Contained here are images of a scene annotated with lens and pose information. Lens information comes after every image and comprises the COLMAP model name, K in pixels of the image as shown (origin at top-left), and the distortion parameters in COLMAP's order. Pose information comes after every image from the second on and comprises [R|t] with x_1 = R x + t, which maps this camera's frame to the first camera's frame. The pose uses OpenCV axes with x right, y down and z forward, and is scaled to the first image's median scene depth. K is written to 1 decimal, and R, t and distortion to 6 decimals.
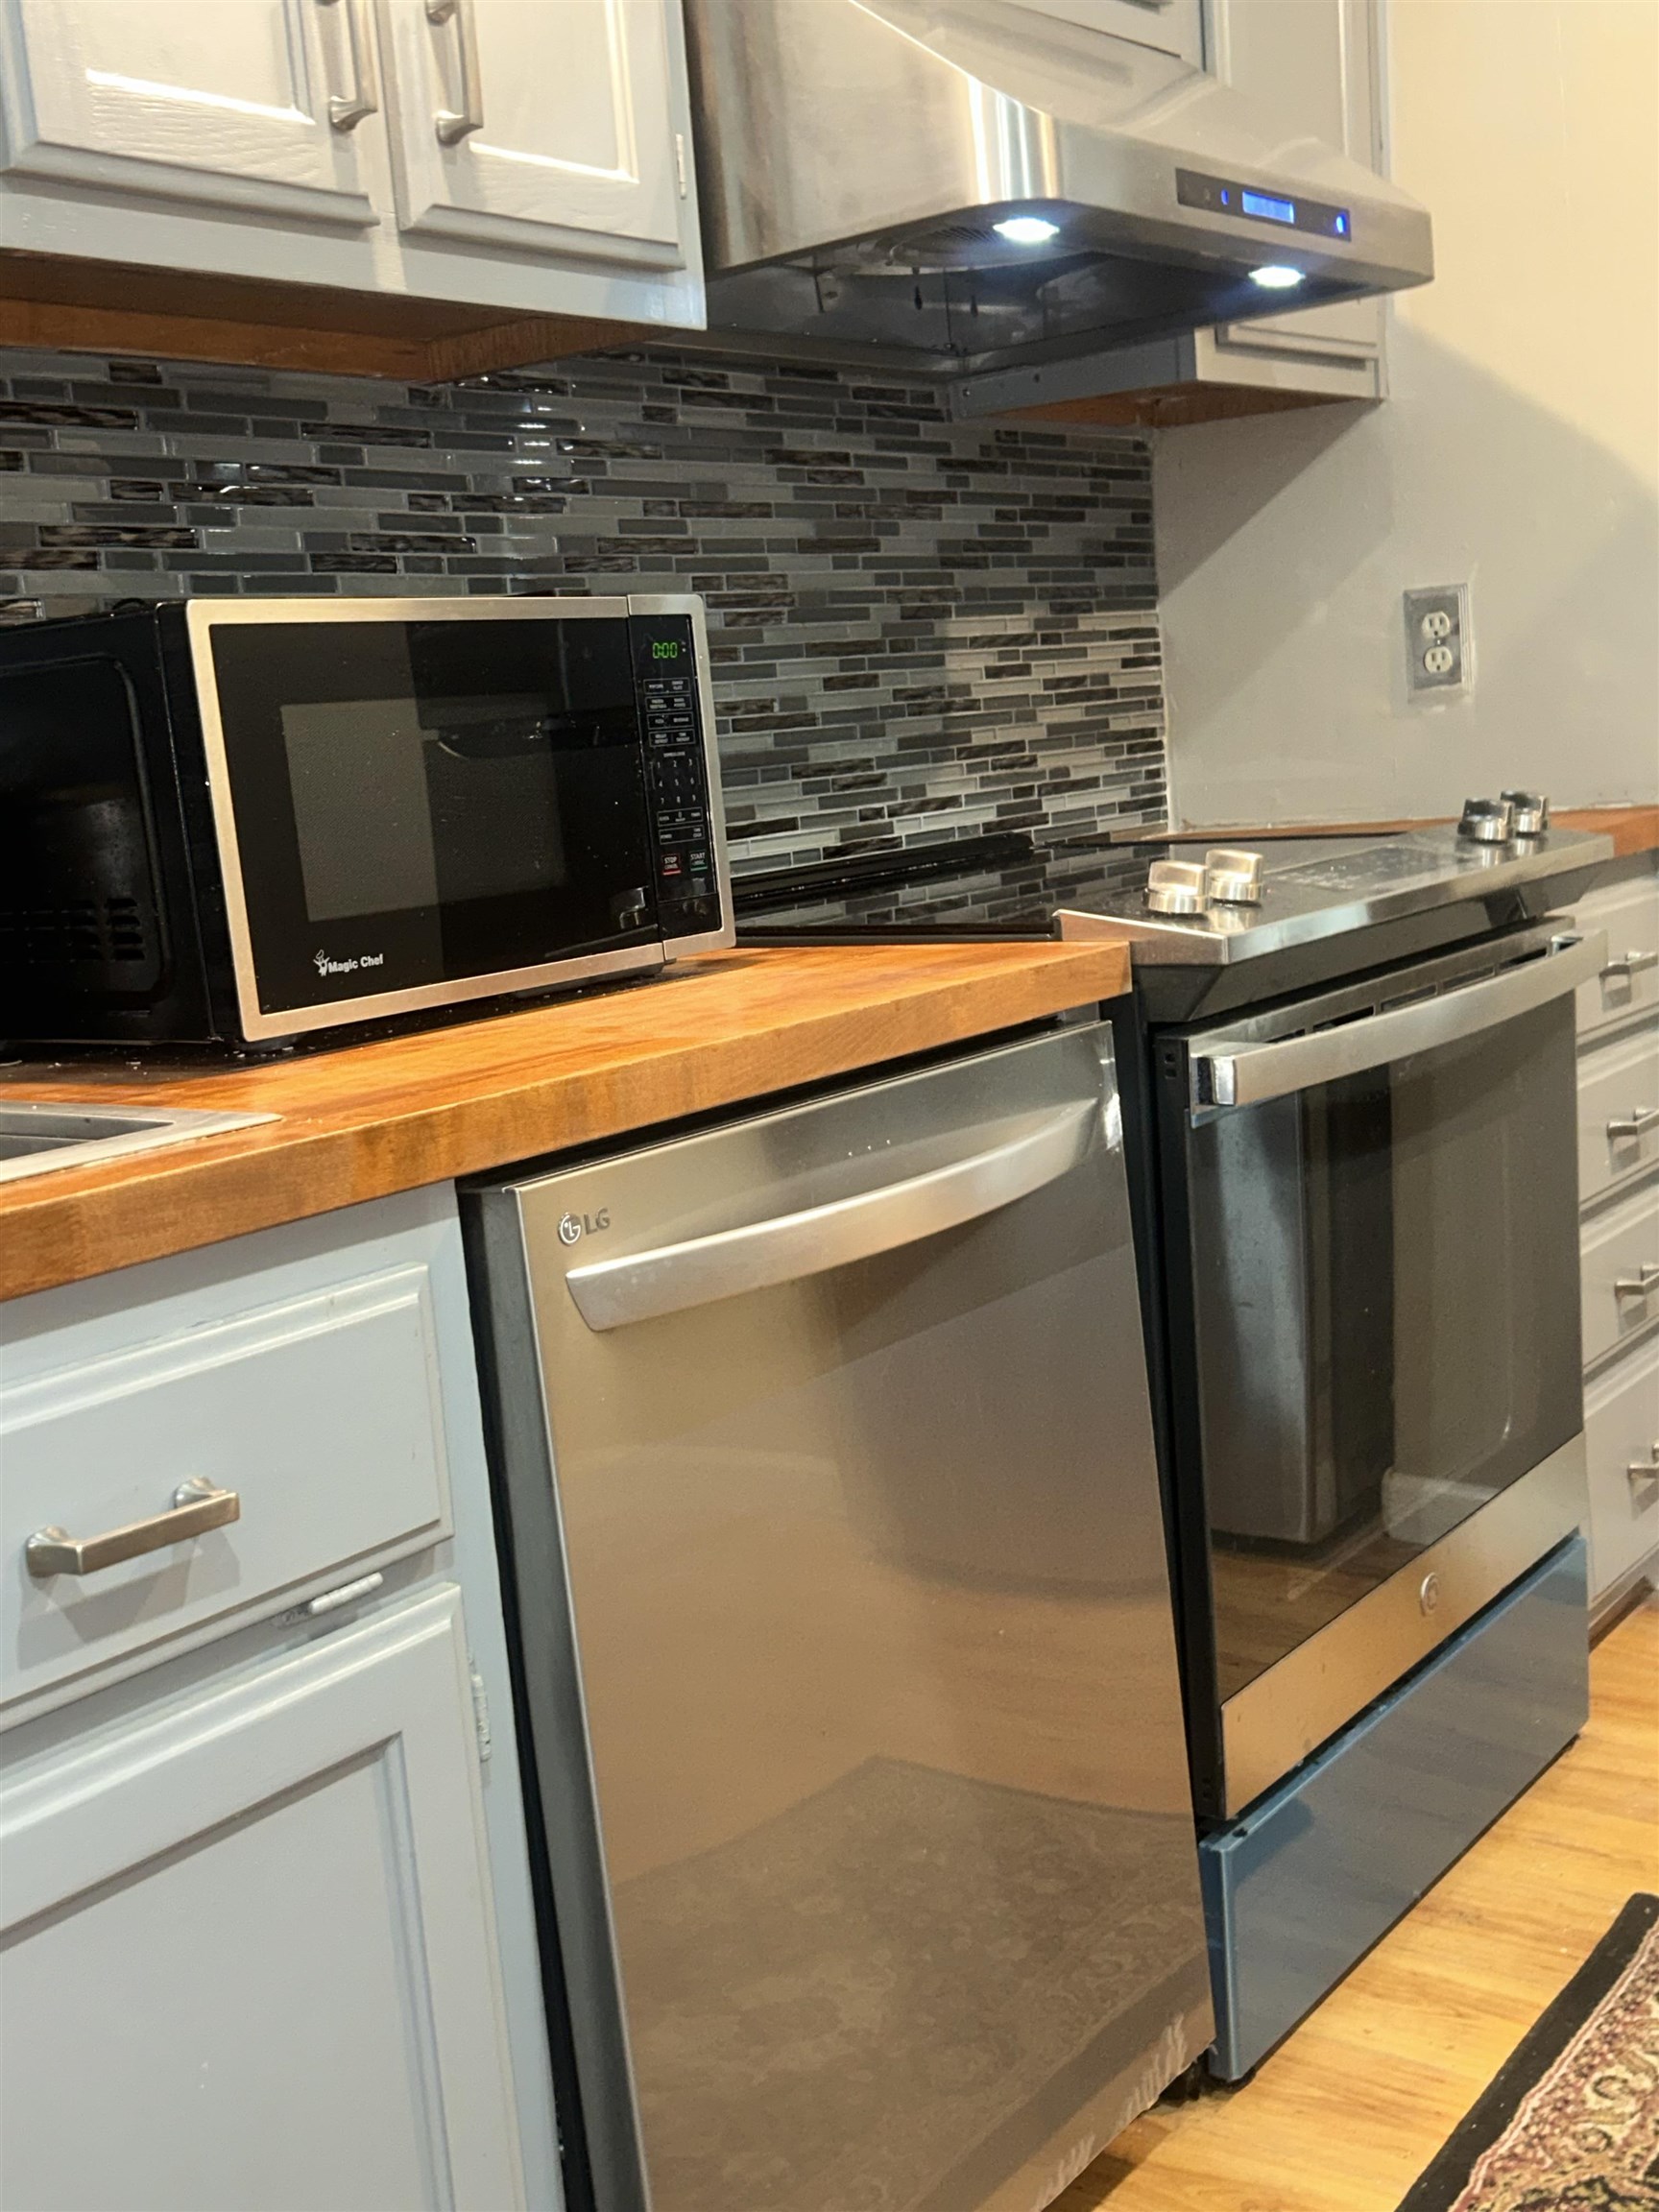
lens RADIAL K [[2417.1, 0, 826.7], [0, 2417.1, 1141.3], [0, 0, 1]] dist [0.194437, -0.637596]
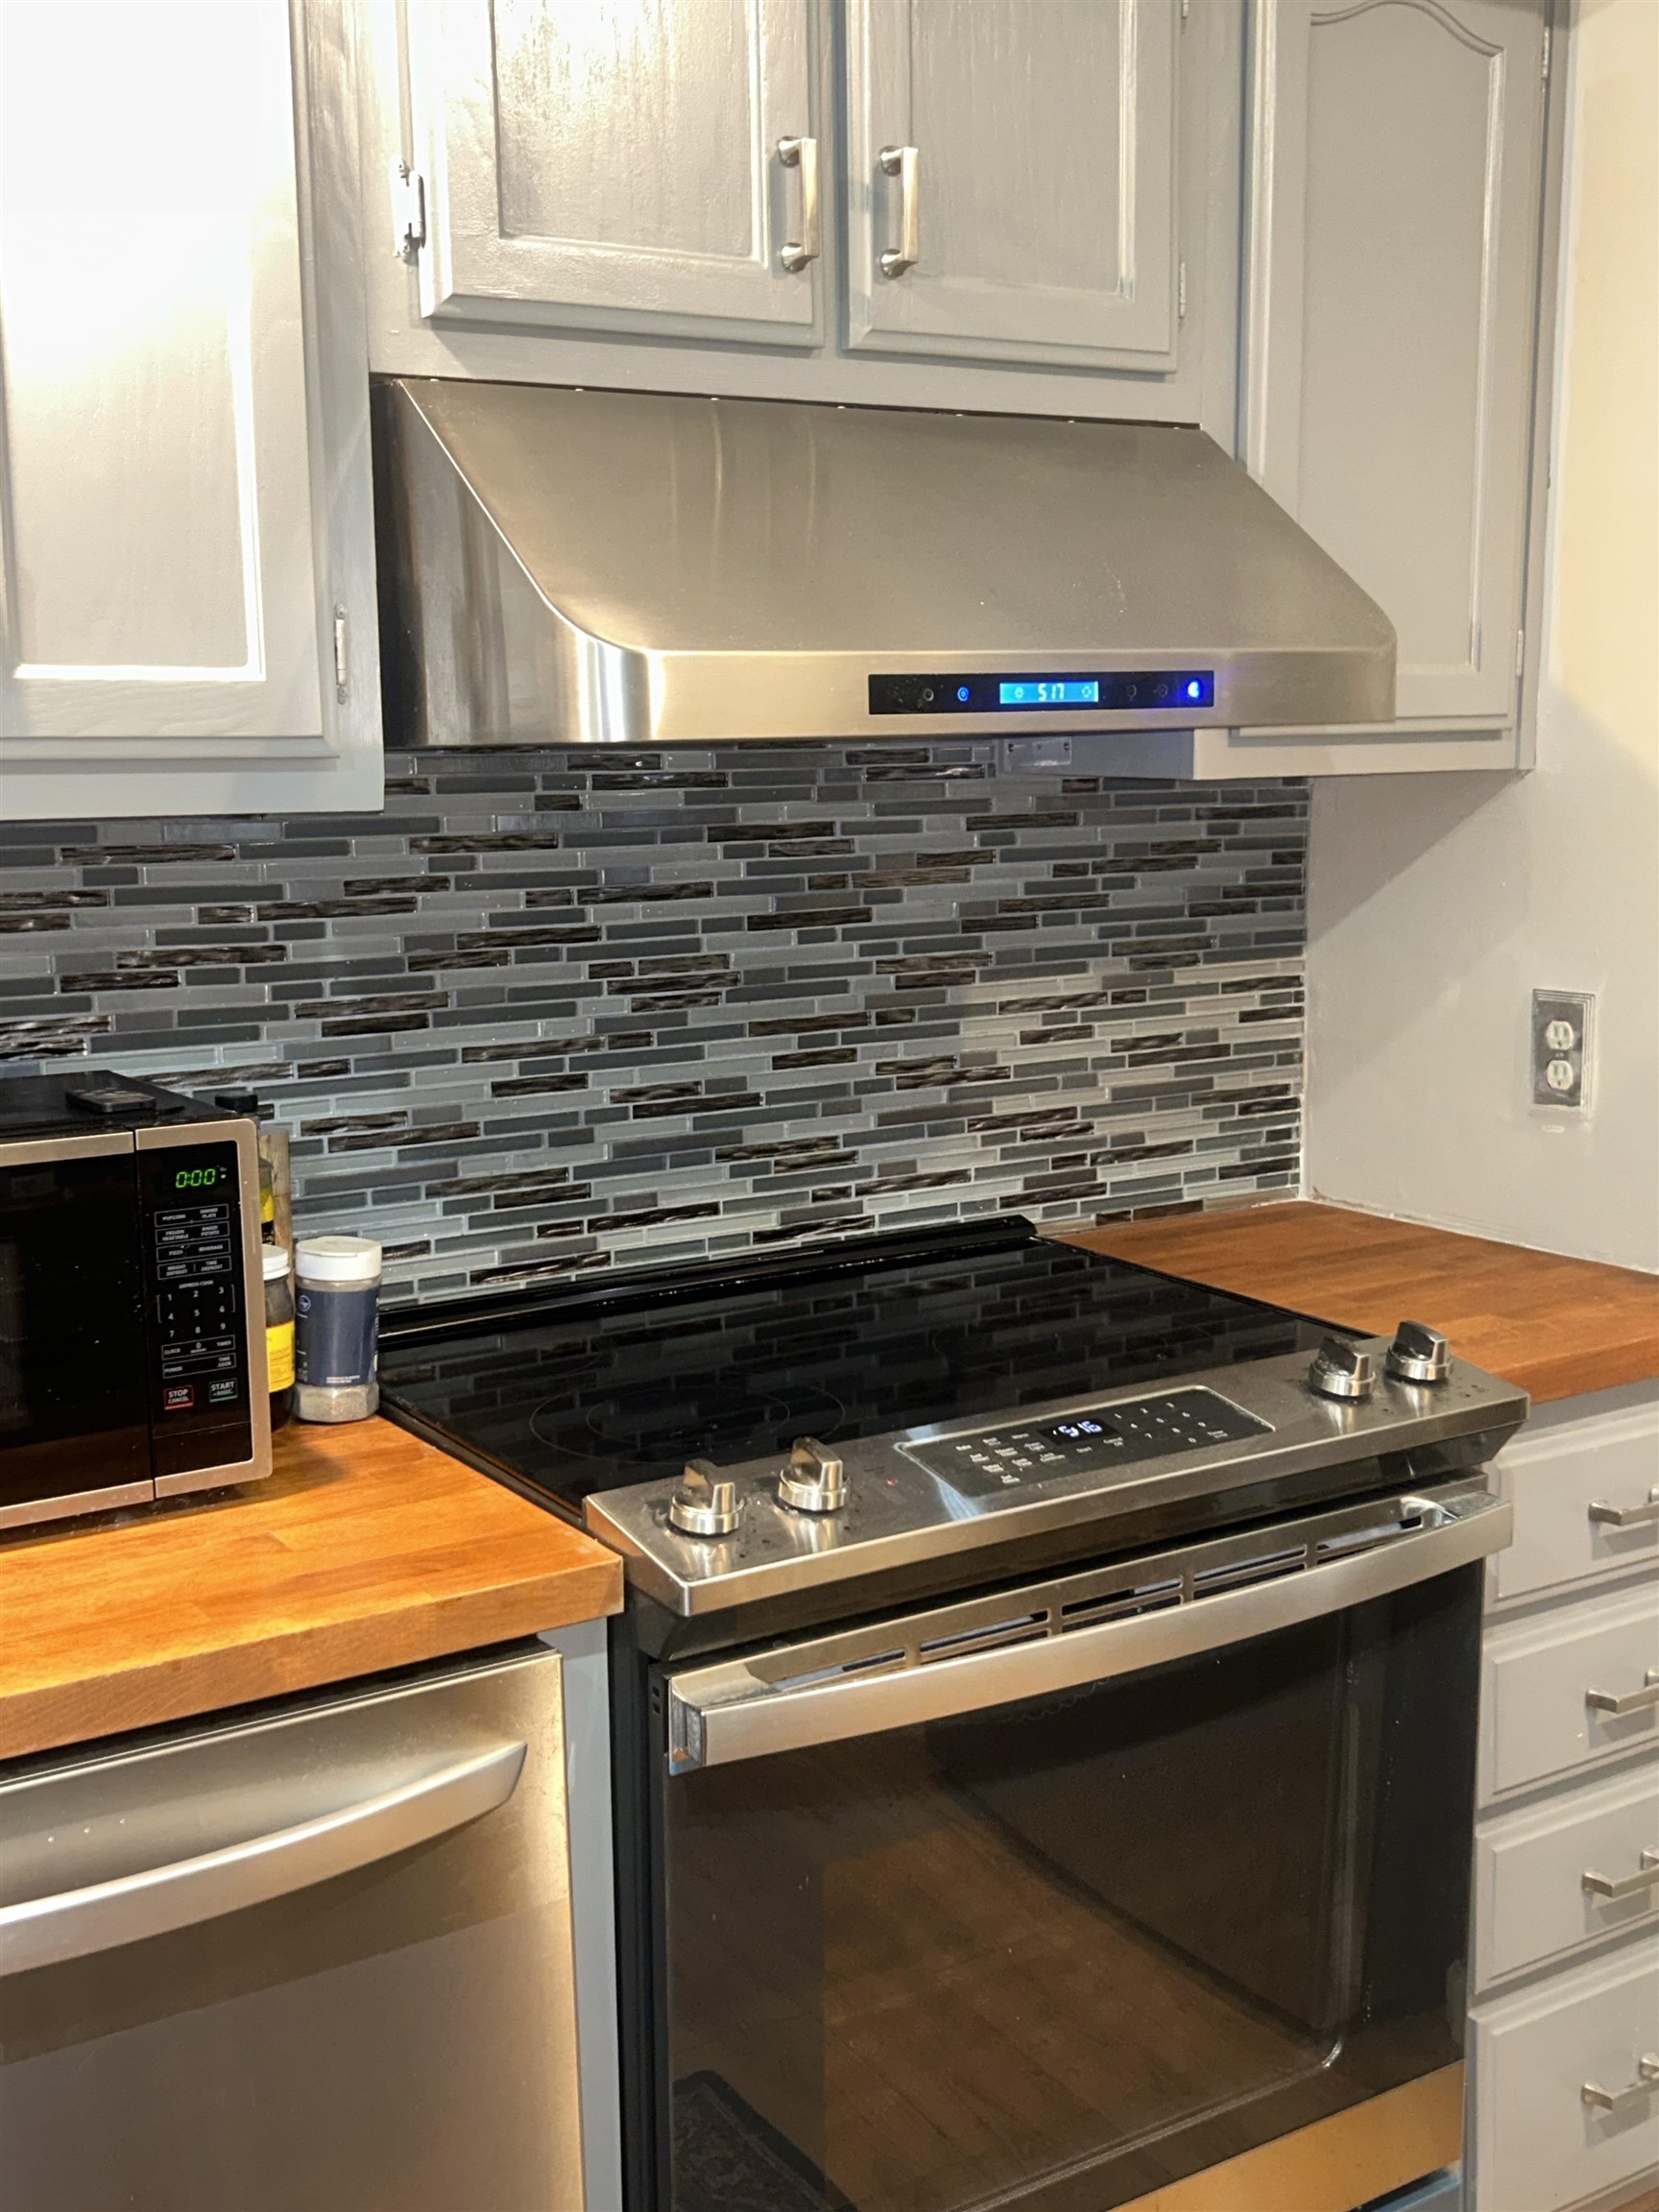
lens RADIAL K [[2417.1, 0, 826.7], [0, 2417.1, 1141.3], [0, 0, 1]] dist [0.194437, -0.637596]
pose [[0.938015, 0.128102, -0.322052, 0.302818], [-0.124456, 0.991710, 0.031978, -0.177682], [0.323478, 0.010085, 0.946182, 0.110766]]
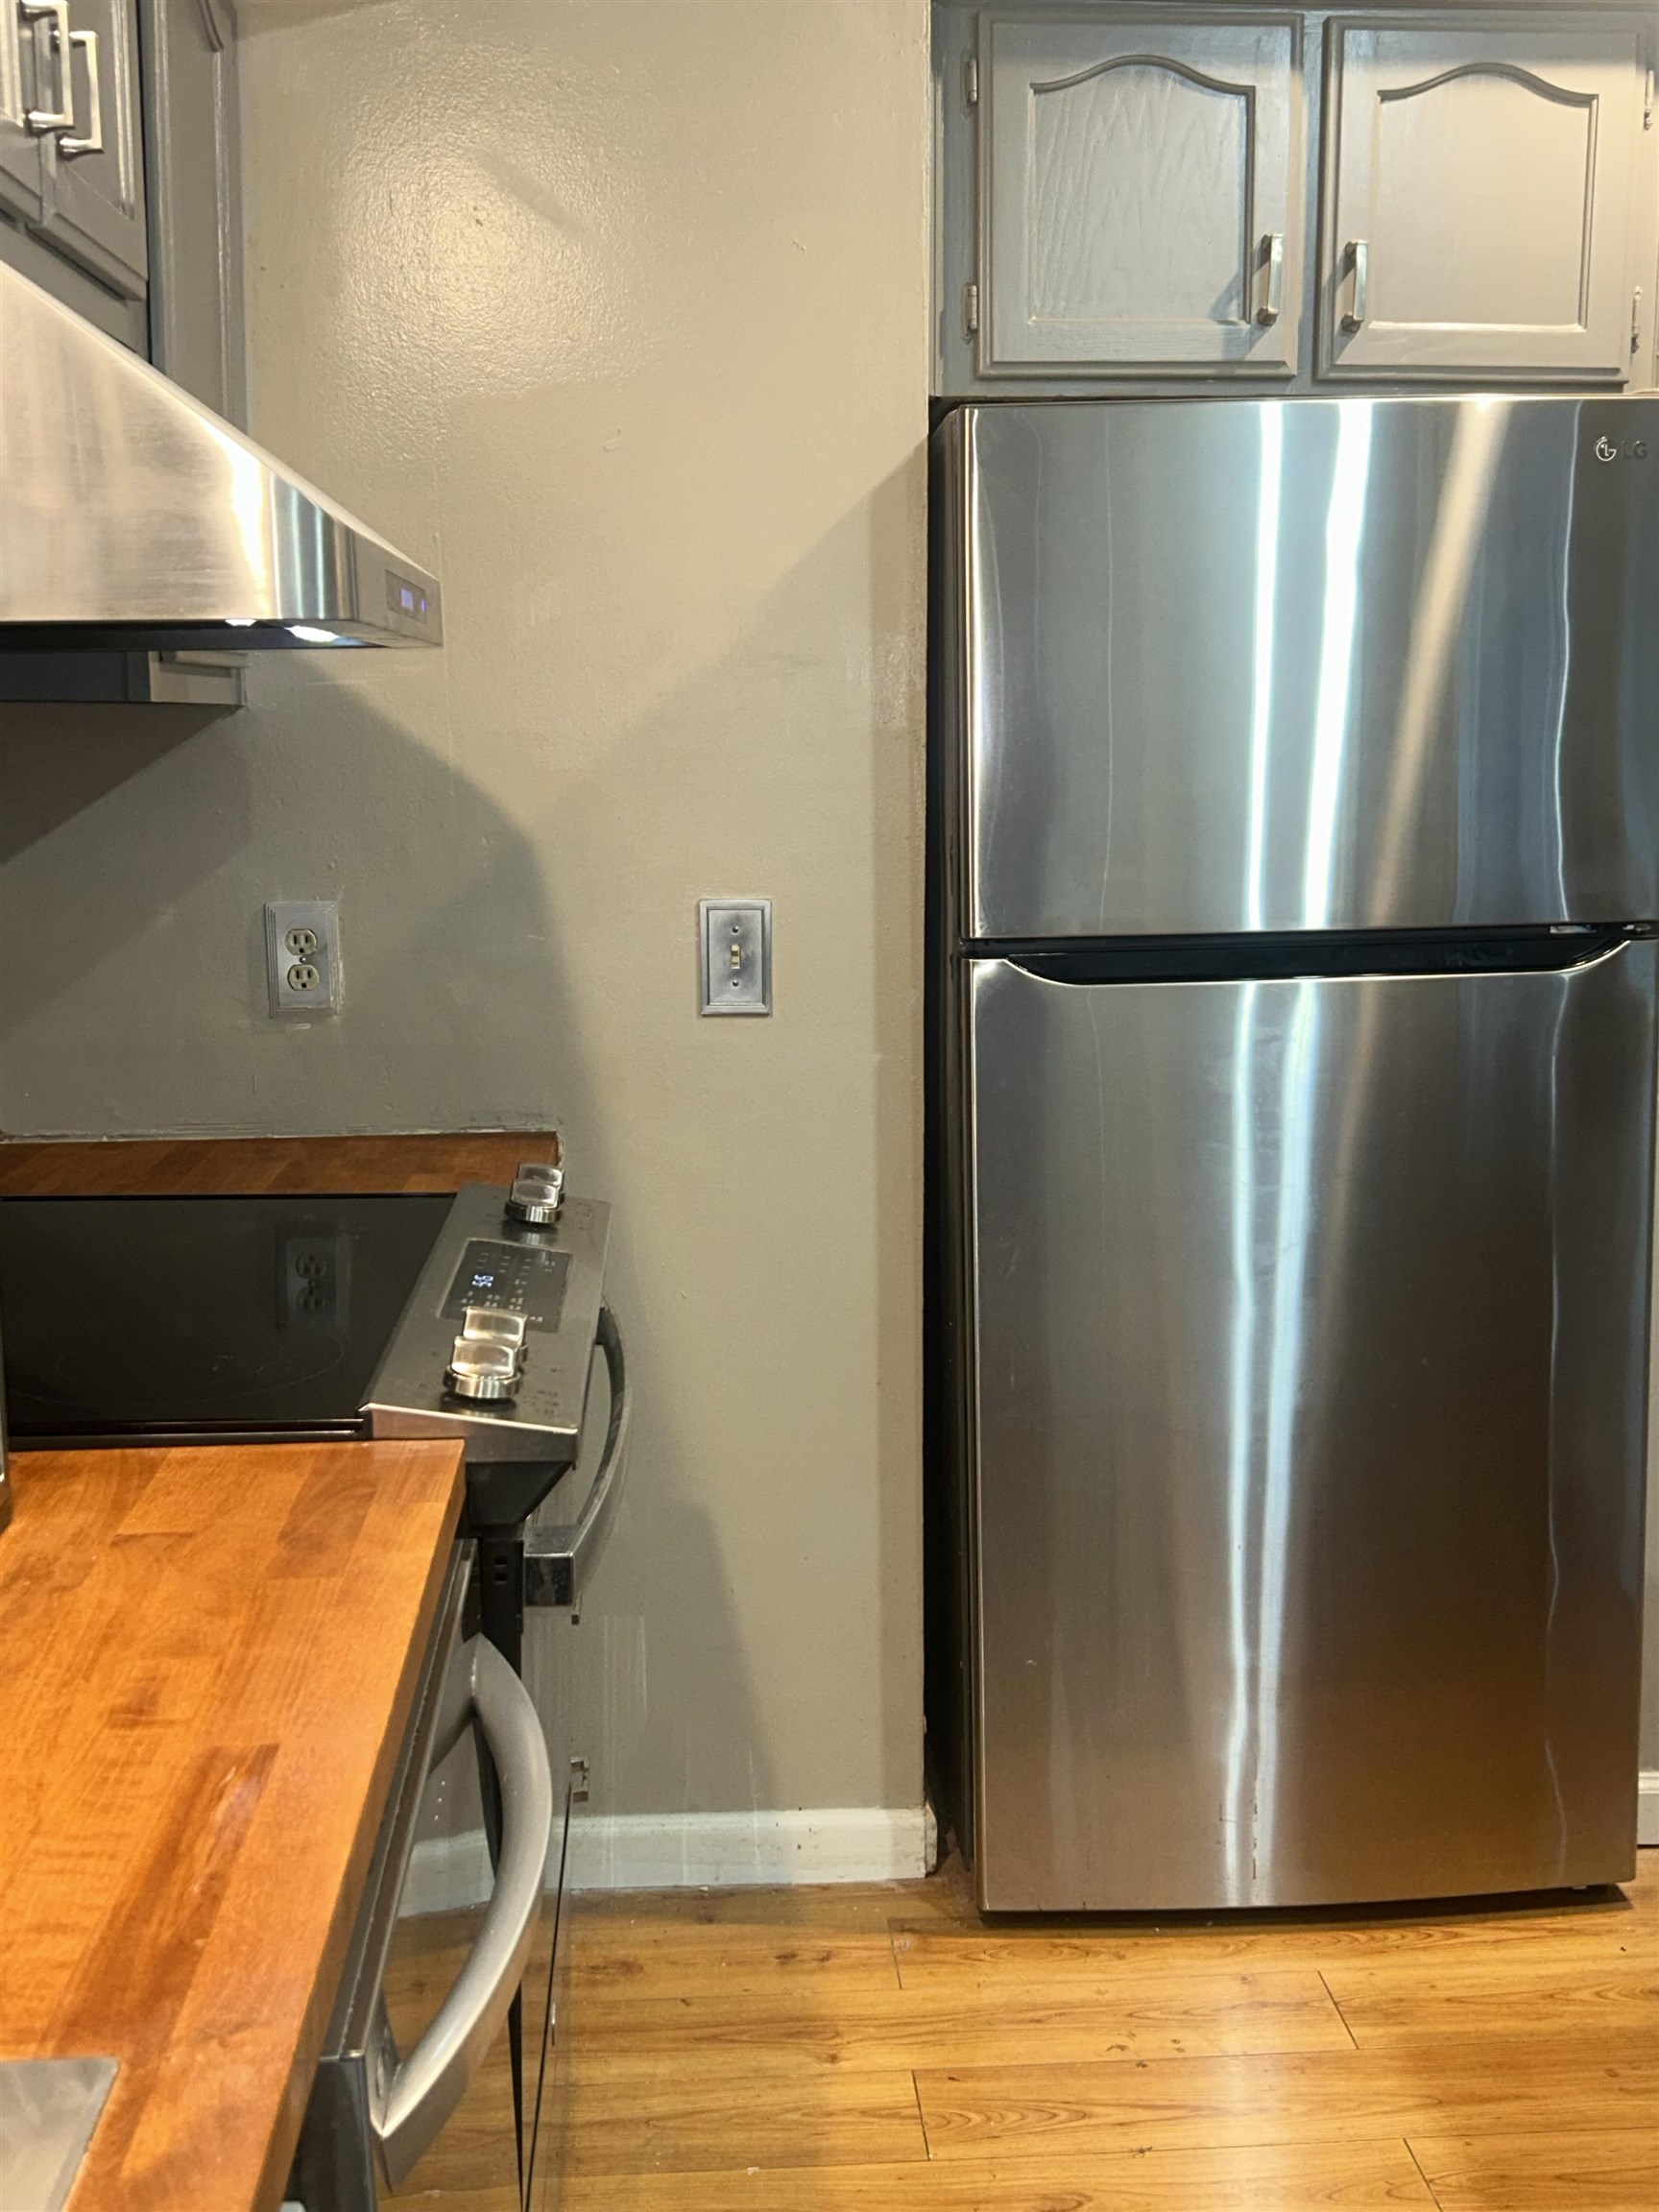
lens RADIAL K [[2417.1, 0, 826.7], [0, 2417.1, 1141.3], [0, 0, 1]] dist [0.194437, -0.637596]
pose [[0.761146, -0.034033, 0.647687, -0.230178], [0.056640, 0.998295, -0.014105, -0.112148], [-0.646103, 0.047421, 0.761776, 0.143174]]
